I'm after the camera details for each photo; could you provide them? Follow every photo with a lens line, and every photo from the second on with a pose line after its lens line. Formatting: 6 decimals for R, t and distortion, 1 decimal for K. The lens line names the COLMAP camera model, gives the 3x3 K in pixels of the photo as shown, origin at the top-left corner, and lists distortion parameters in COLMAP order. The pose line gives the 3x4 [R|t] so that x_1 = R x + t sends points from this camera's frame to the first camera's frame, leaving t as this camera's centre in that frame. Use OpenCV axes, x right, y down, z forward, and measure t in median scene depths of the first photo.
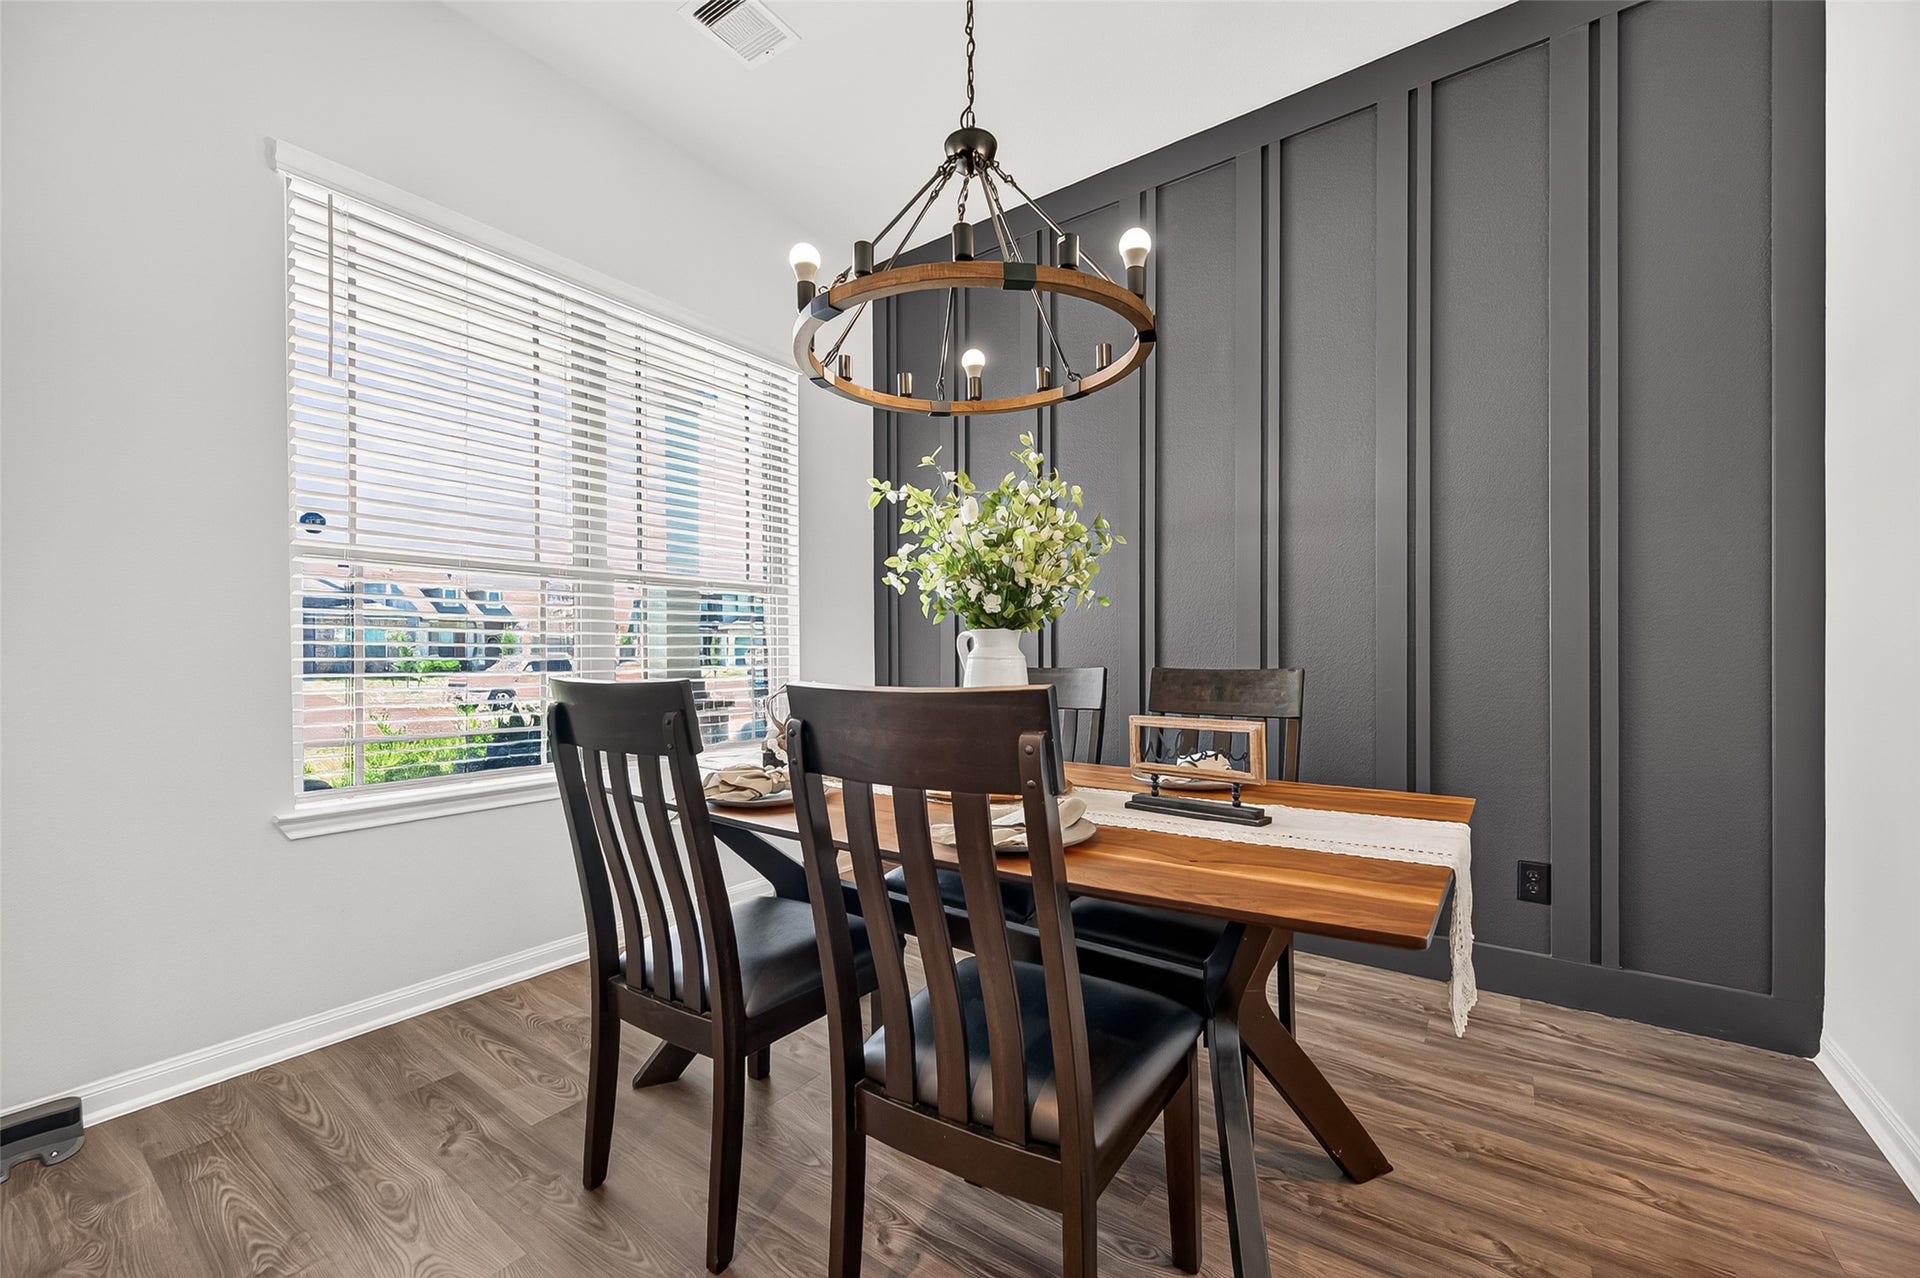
lens RADIAL K [[750.4, 0, 969.3], [0, 750.4, 643.5], [0, 0, 1]] dist [-0.011259, -0.000008]
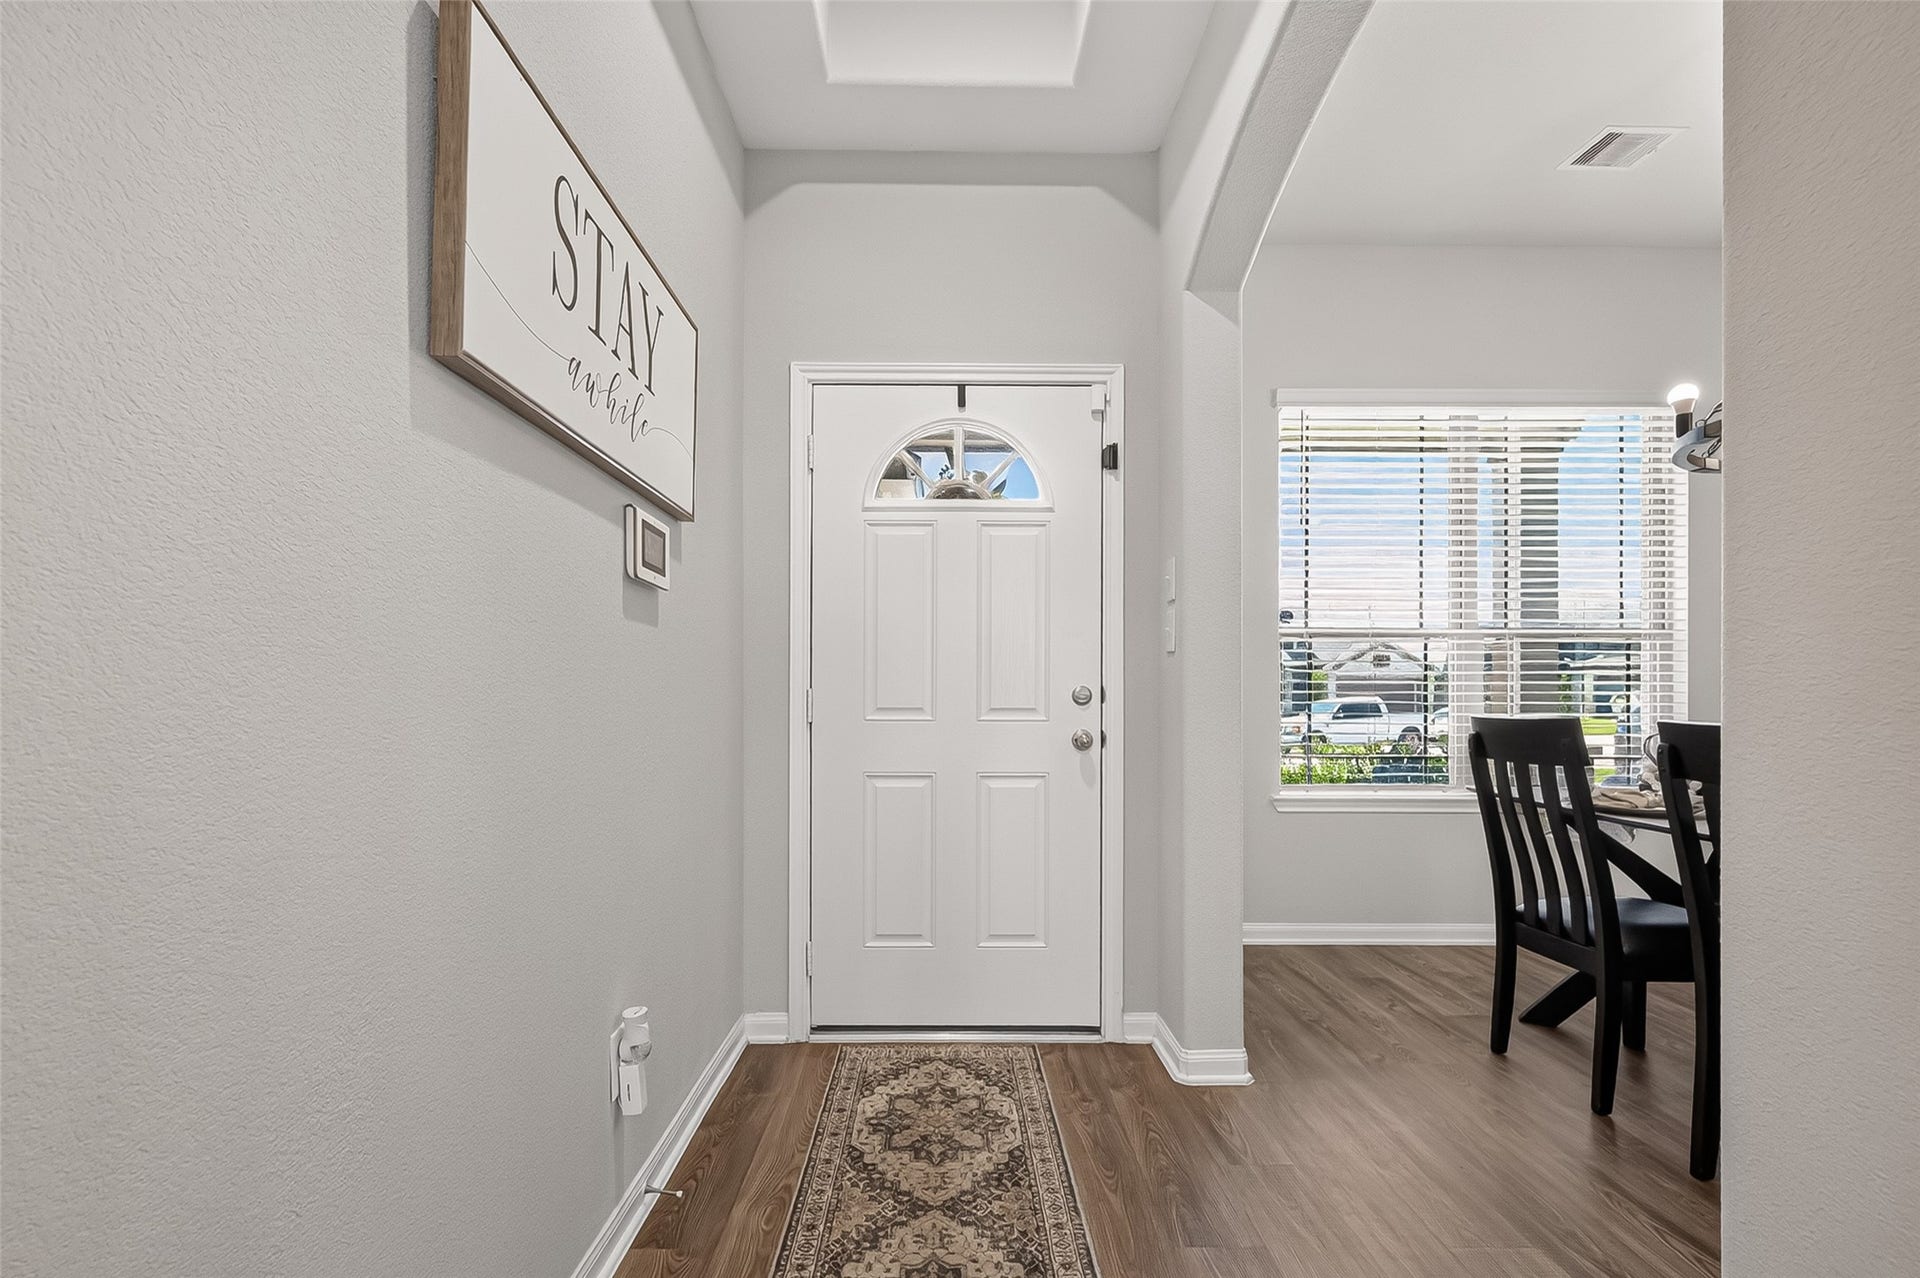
lens RADIAL K [[832.5, 0, 966.8], [0, 832.5, 687.1], [0, 0, 1]] dist [0.001090, -0.000797]
pose [[0.583171, 0.006755, -0.812322, 0.216674], [-0.006299, 0.999973, 0.003794, -0.016591], [0.812325, 0.002905, 0.583197, -0.790356]]
